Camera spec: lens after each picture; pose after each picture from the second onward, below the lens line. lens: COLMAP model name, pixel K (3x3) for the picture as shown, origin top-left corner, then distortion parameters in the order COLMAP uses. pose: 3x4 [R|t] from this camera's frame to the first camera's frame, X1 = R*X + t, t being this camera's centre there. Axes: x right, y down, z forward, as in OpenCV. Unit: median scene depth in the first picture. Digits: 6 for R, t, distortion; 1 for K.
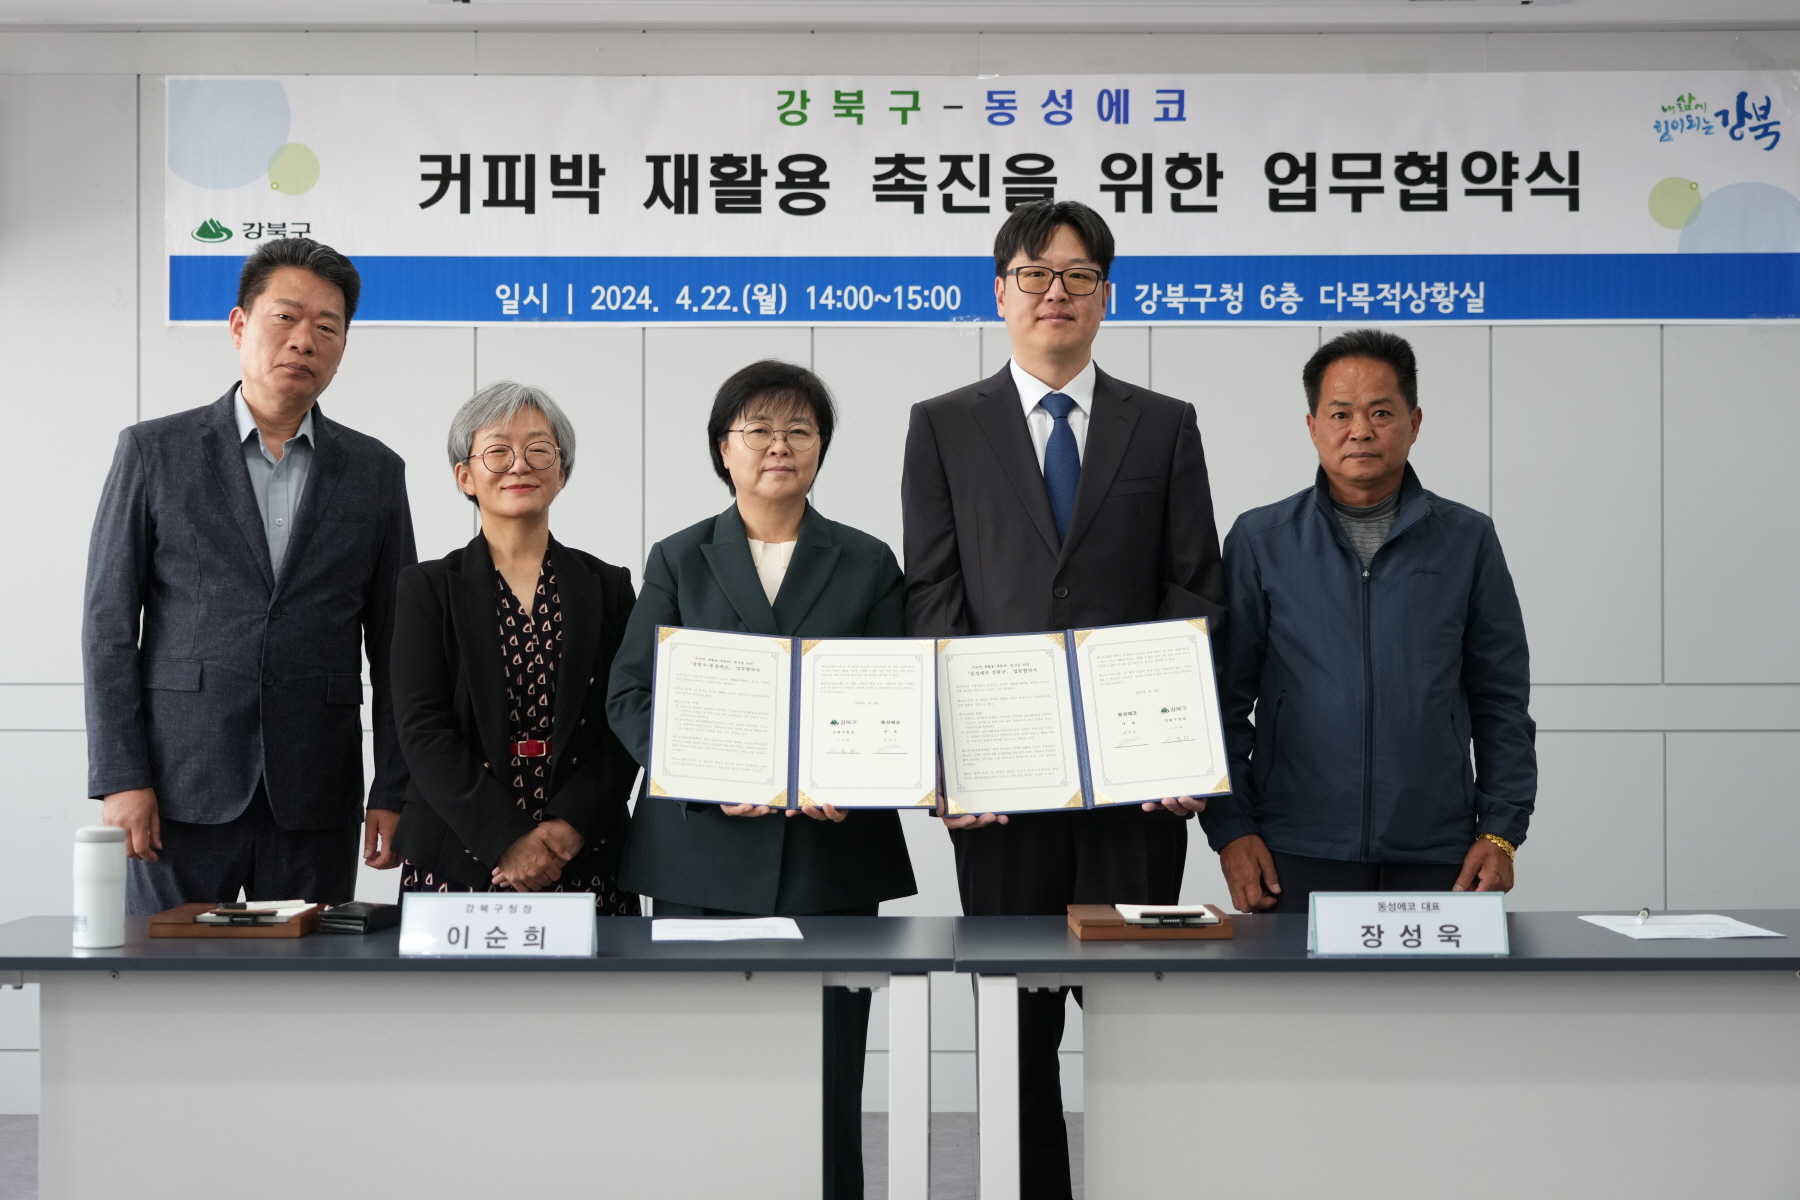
lens RADIAL K [[2803.9, 0, 901.1], [0, 2803.9, 603.1], [0, 0, 1]] dist [0.031291, 0.000000]
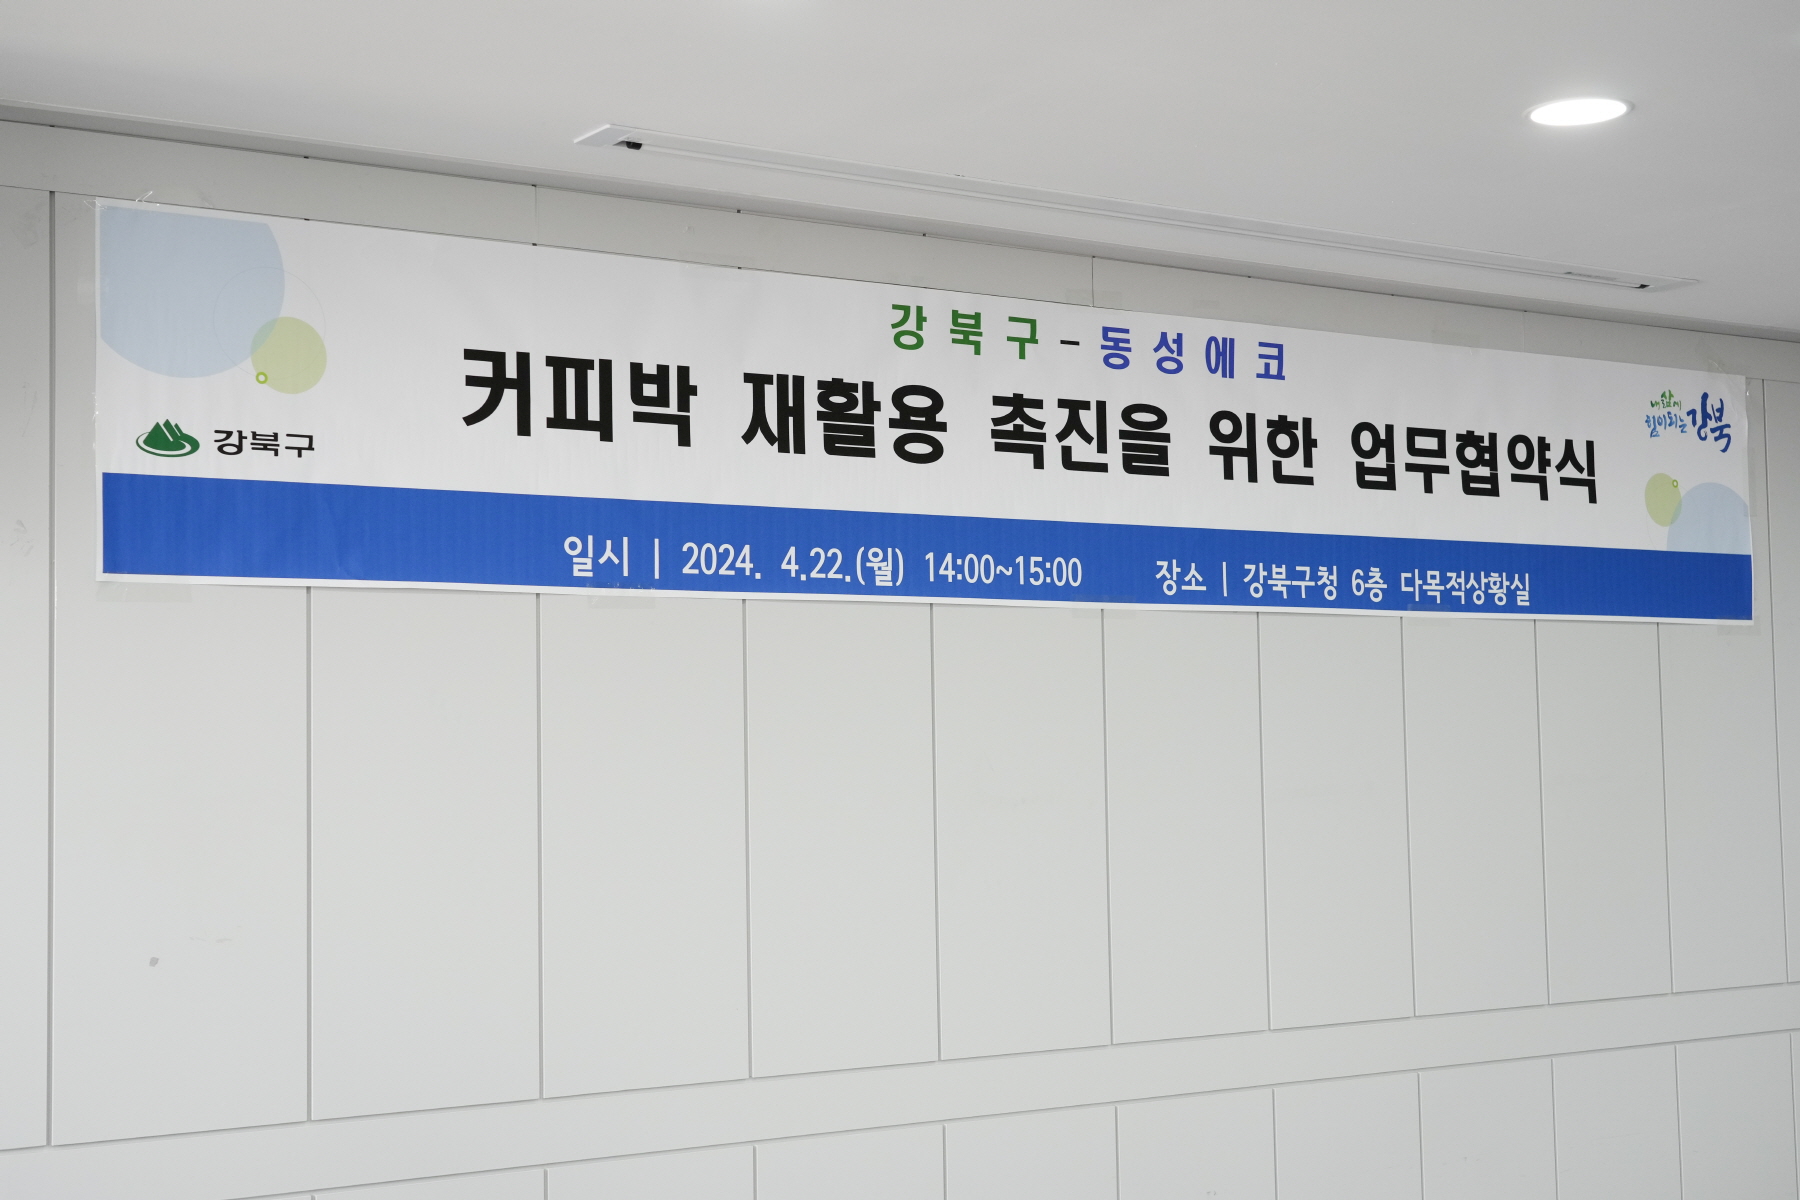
lens RADIAL K [[2469.6, 0, 891.4], [0, 2469.6, 616.4], [0, 0, 1]] dist [0.020966, 0.000000]
pose [[0.833775, 0.019710, 0.551753, -0.425527], [0.012795, 0.998404, -0.055001, -0.056997], [-0.551957, 0.052918, 0.832192, 0.428424]]
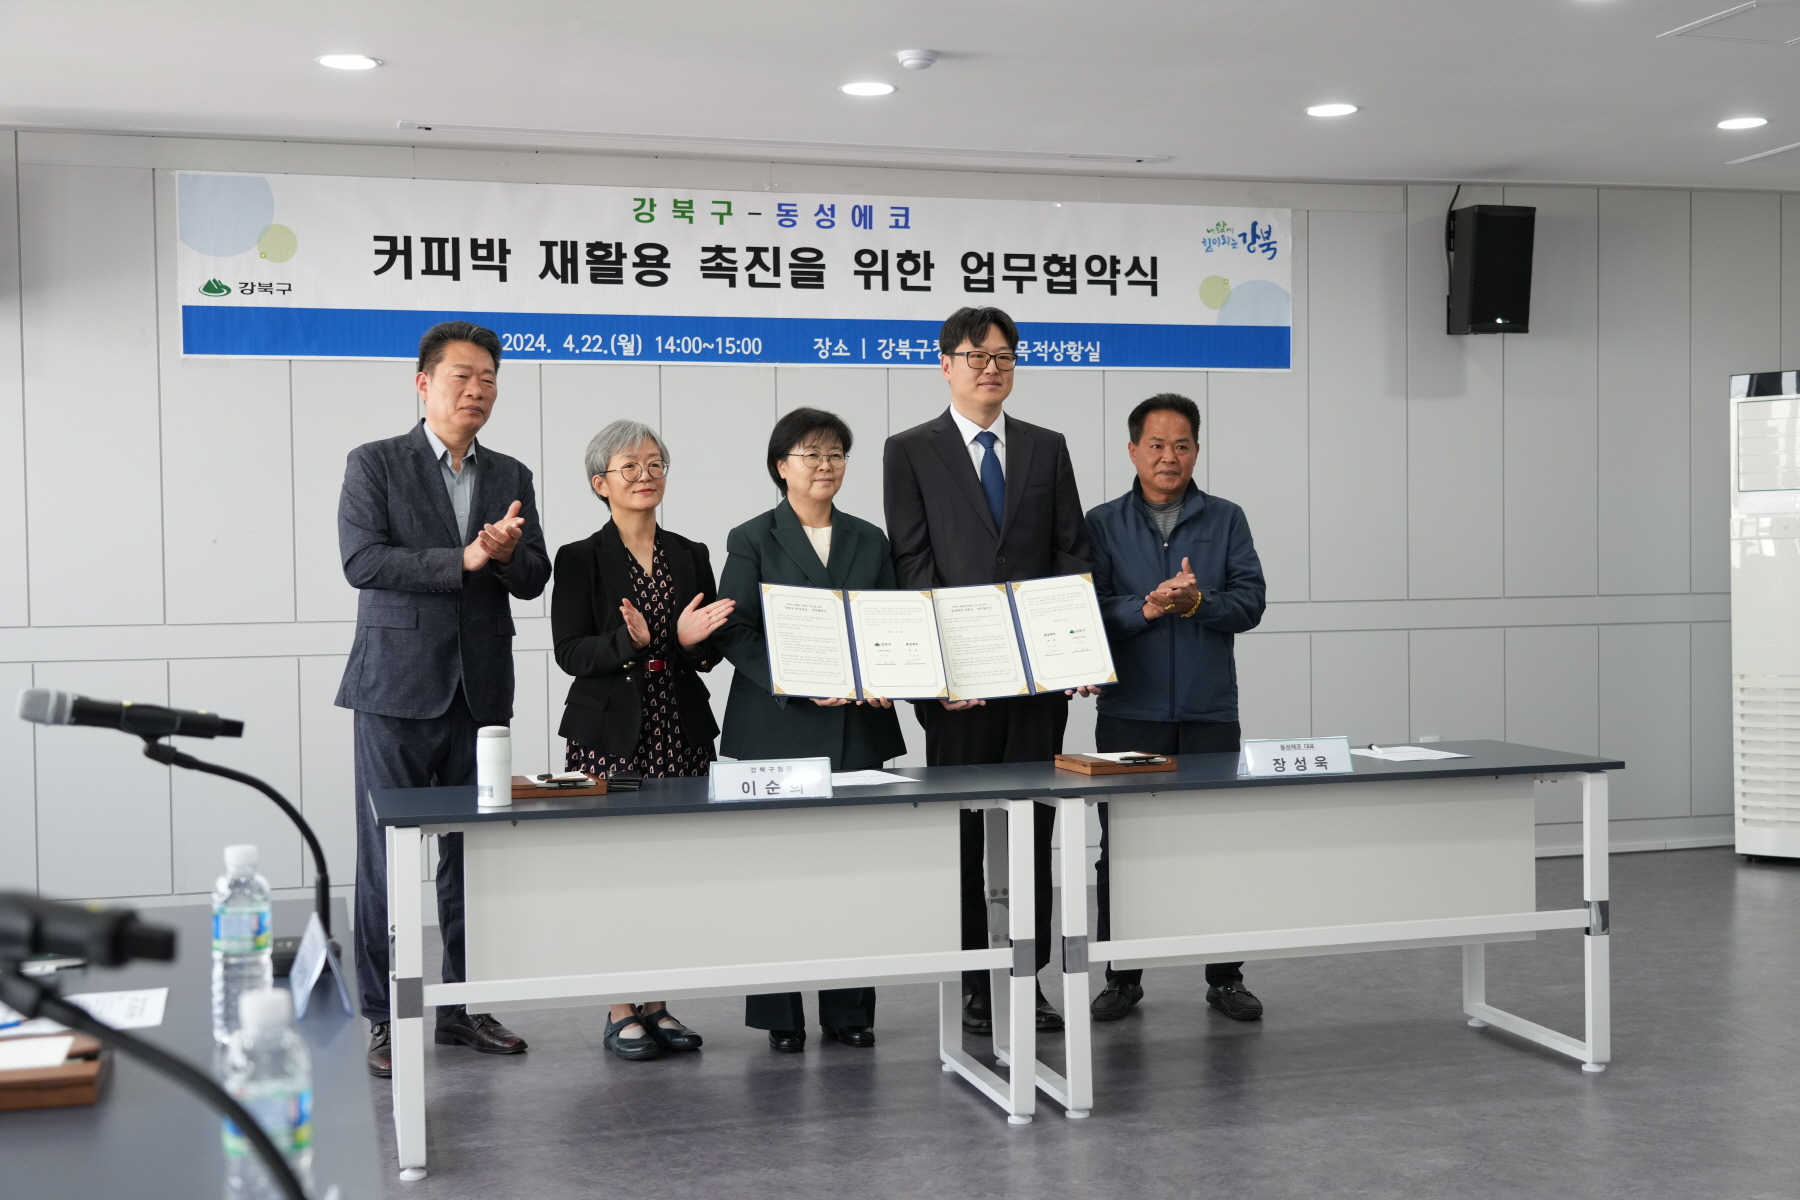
lens RADIAL K [[2179.3, 0, 908.8], [0, 2179.3, 613.7], [0, 0, 1]] dist [0.034274, 0.000000]
pose [[0.958956, -0.019473, 0.282885, -0.227407], [0.008864, 0.999210, 0.038737, -0.013839], [-0.283416, -0.034639, 0.958371, -0.106159]]
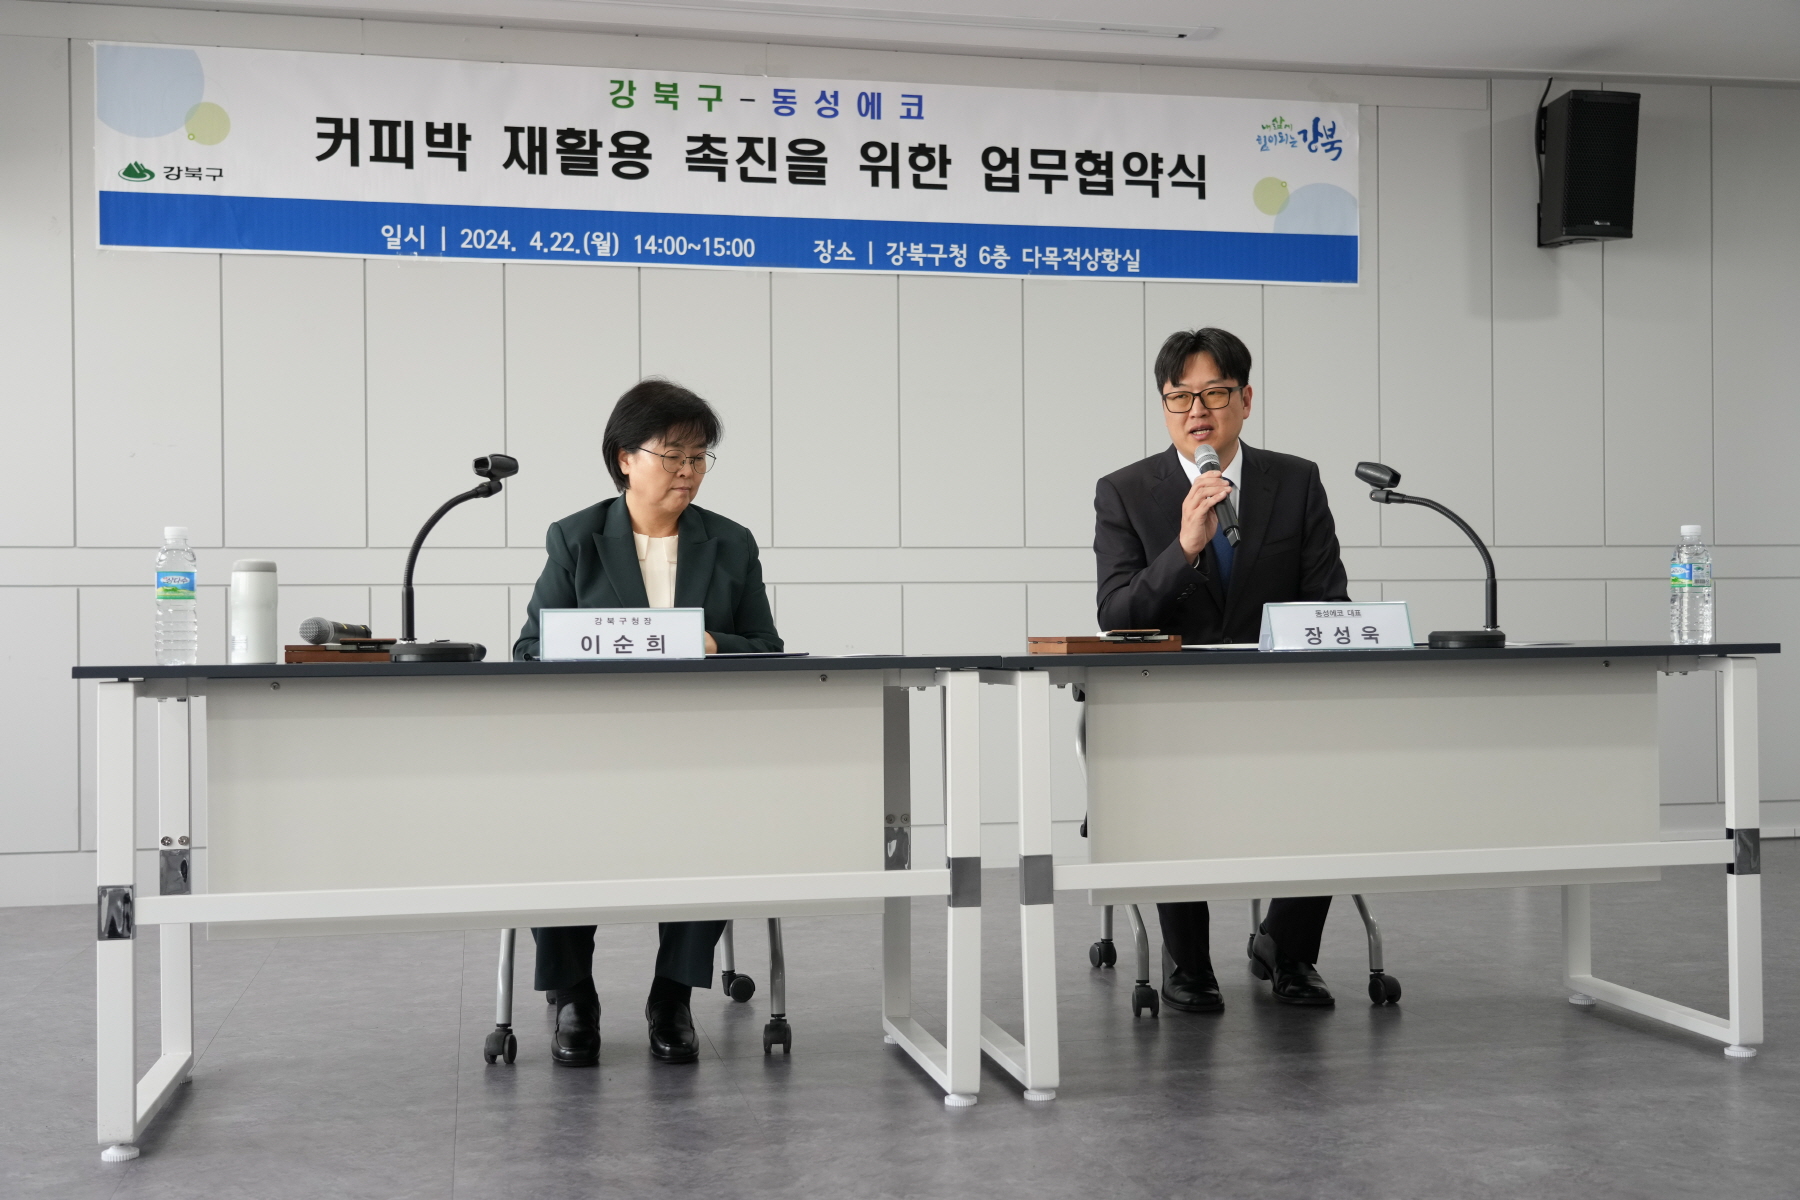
lens RADIAL K [[2008.6, 0, 904.1], [0, 2008.6, 616.5], [0, 0, 1]] dist [0.032430, 0.000000]
pose [[0.975034, -0.007030, 0.221942, -0.118540], [0.006131, 0.999970, 0.004741, 0.056890], [-0.221969, -0.003262, 0.975048, 0.080728]]
